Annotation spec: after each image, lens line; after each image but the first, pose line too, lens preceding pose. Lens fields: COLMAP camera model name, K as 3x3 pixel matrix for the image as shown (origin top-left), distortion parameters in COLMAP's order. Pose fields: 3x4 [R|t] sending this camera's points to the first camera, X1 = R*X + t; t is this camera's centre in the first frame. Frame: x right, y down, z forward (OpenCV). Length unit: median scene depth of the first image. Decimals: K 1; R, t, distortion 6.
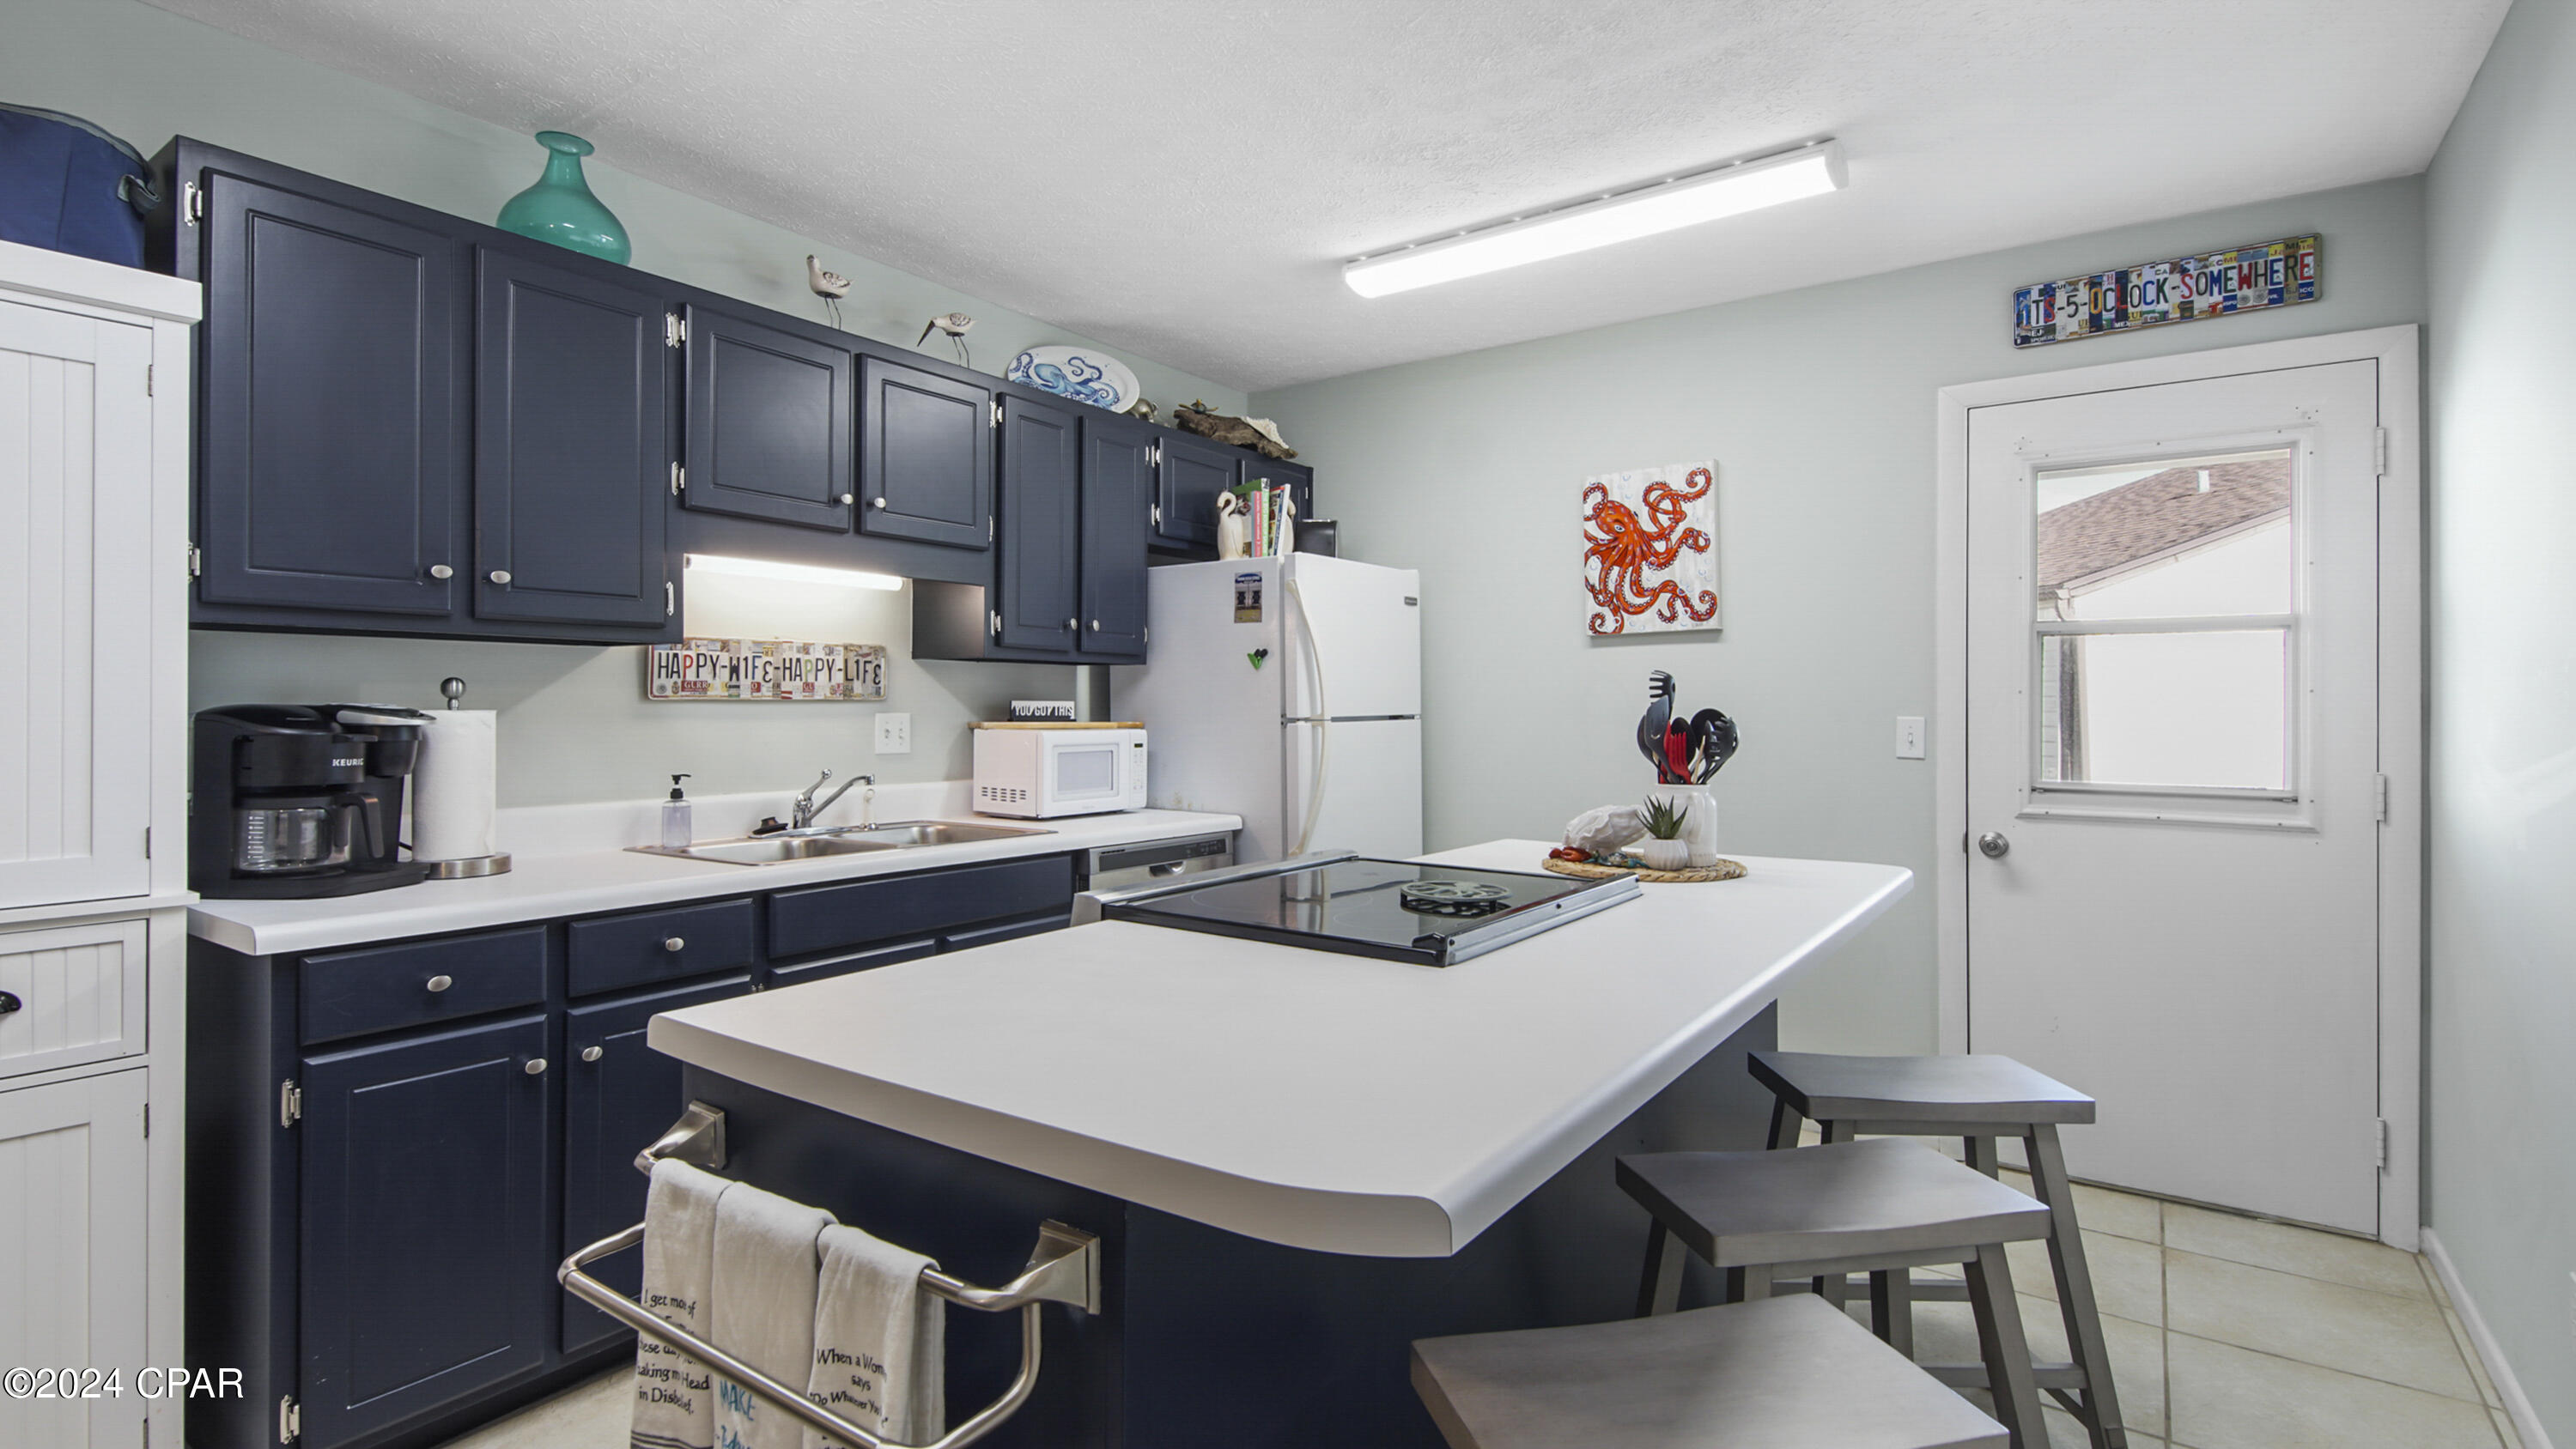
lens RADIAL K [[1177.0, 0, 1292.7], [0, 1177.0, 697.3], [0, 0, 1]] dist [0.033717, -0.020675]
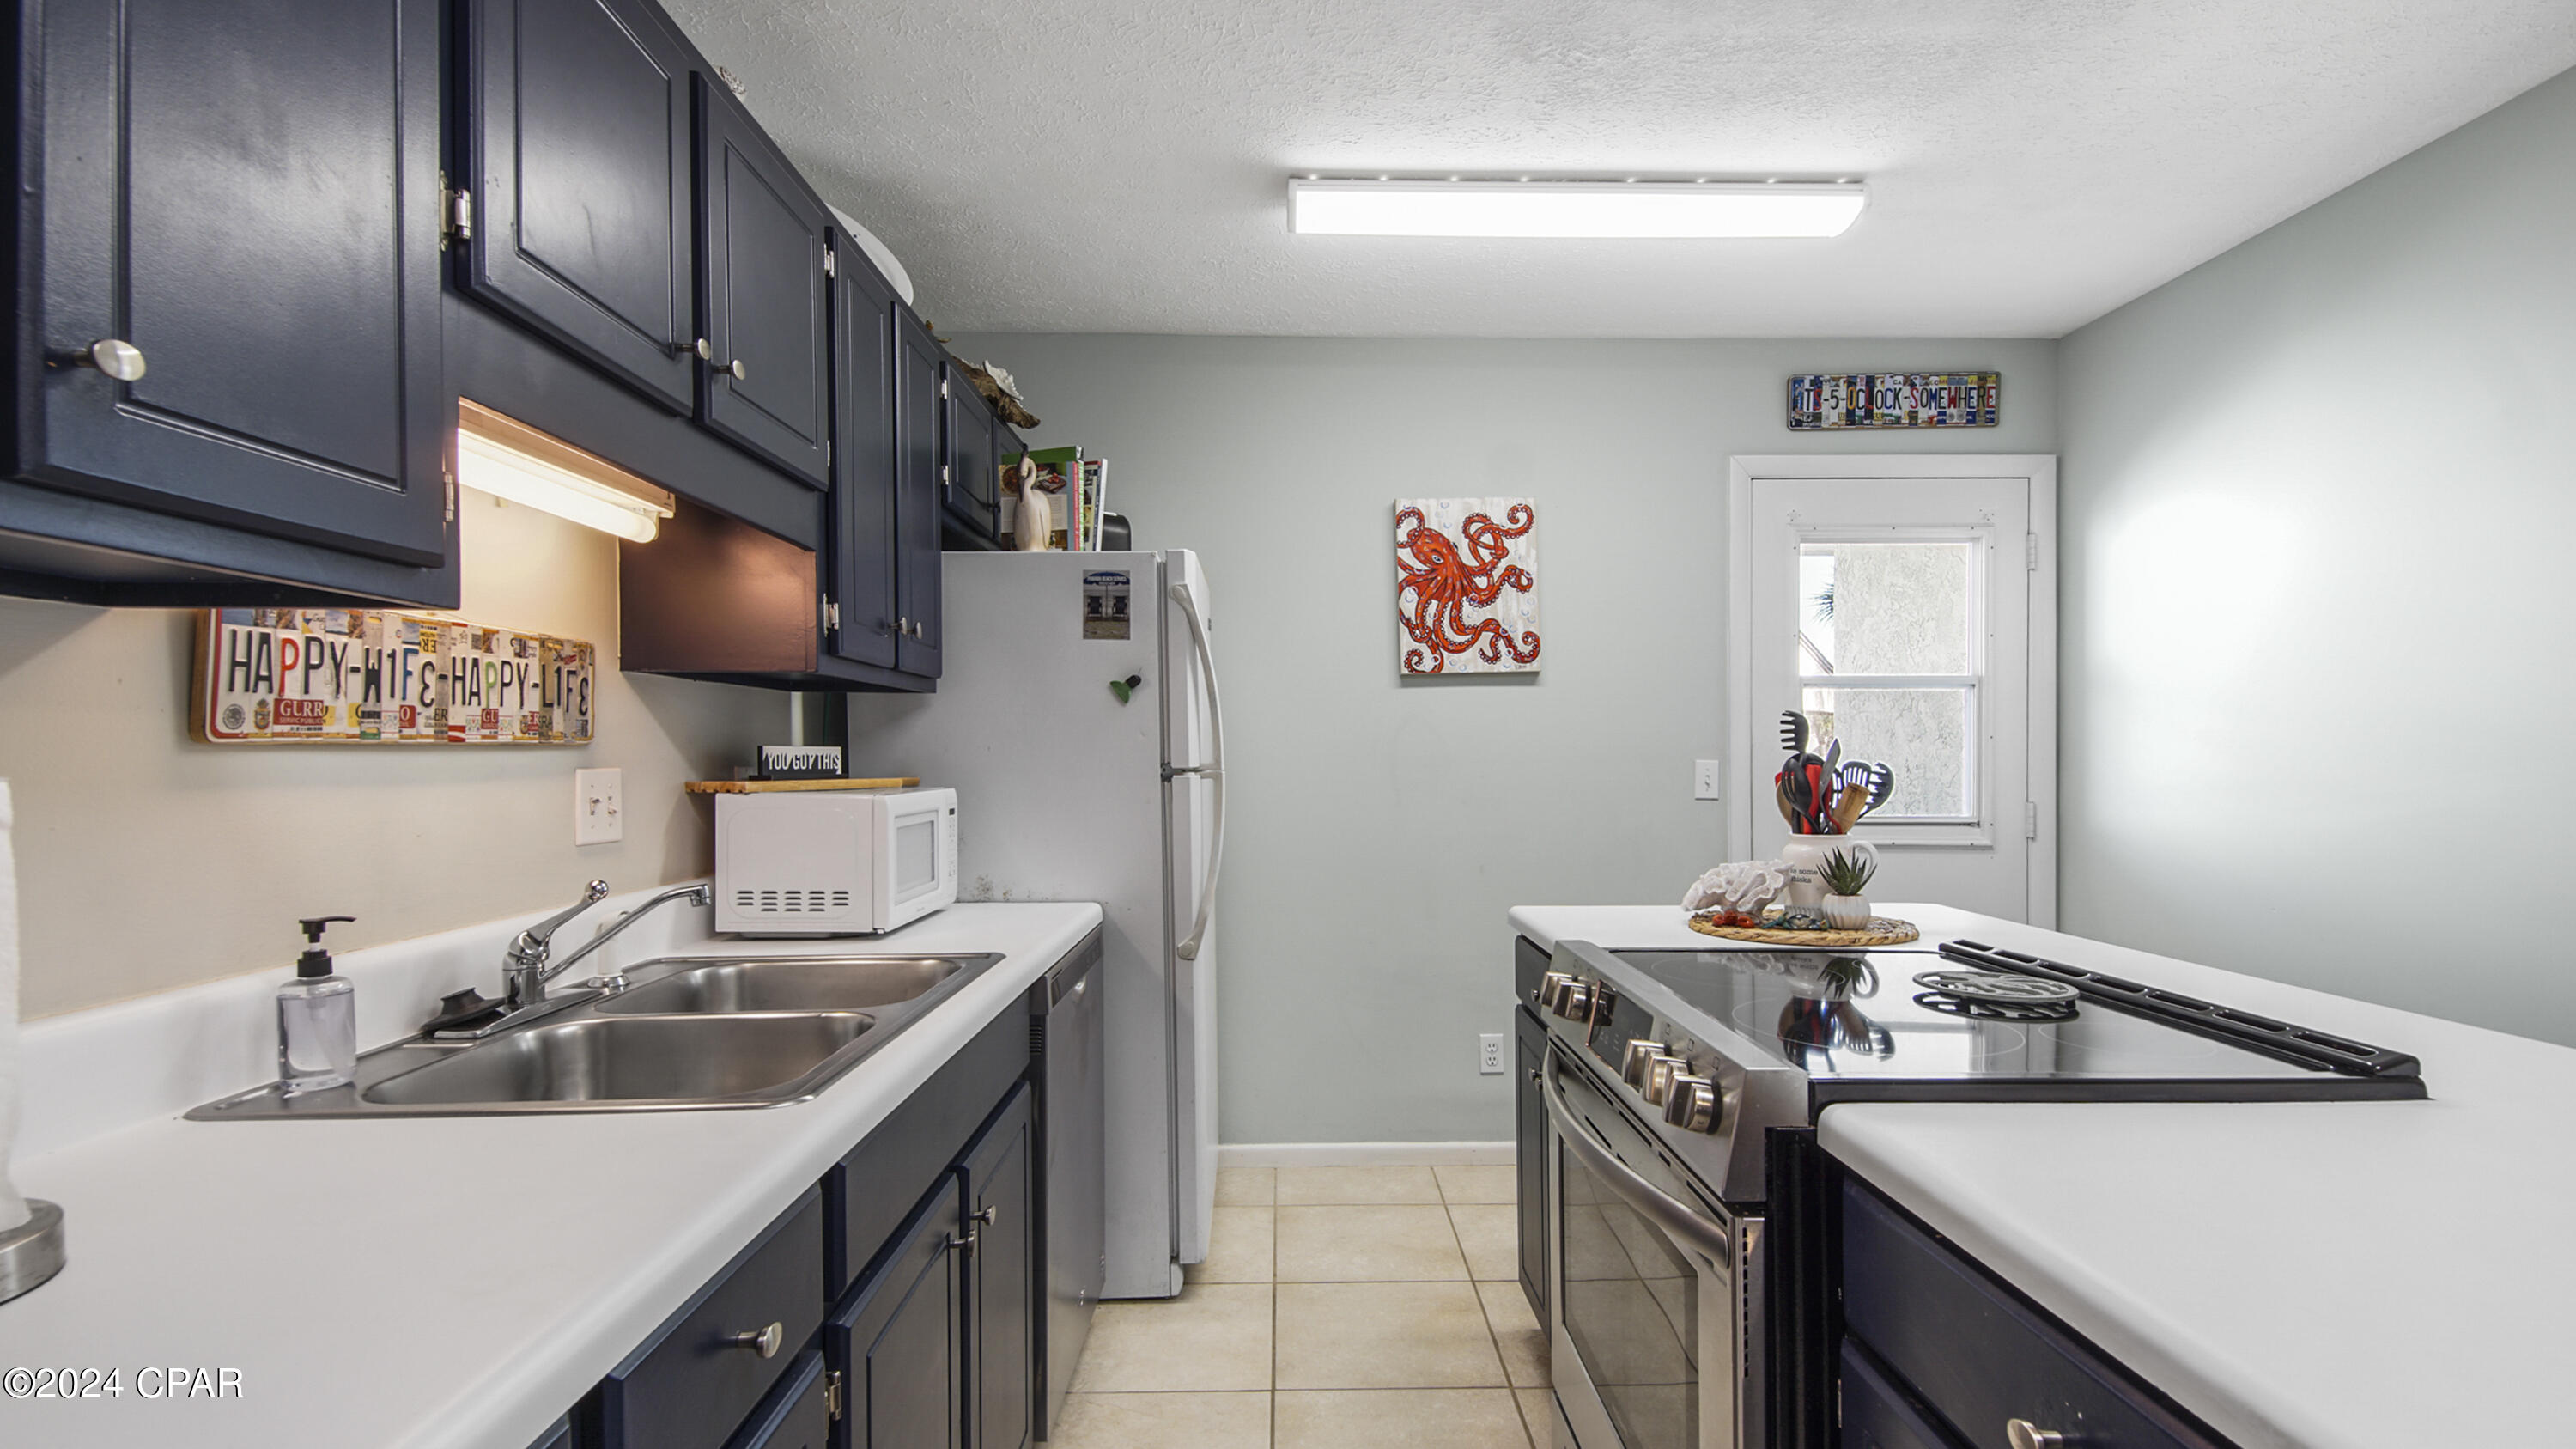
lens RADIAL K [[1171.1, 0, 1288.7], [0, 1171.1, 745.4], [0, 0, 1]] dist [0.035139, 0.000010]
pose [[0.804513, -0.000080, 0.593935, -0.382734], [-0.001385, 0.999997, 0.002010, 0.001276], [-0.593934, -0.002439, 0.804510, 0.345939]]
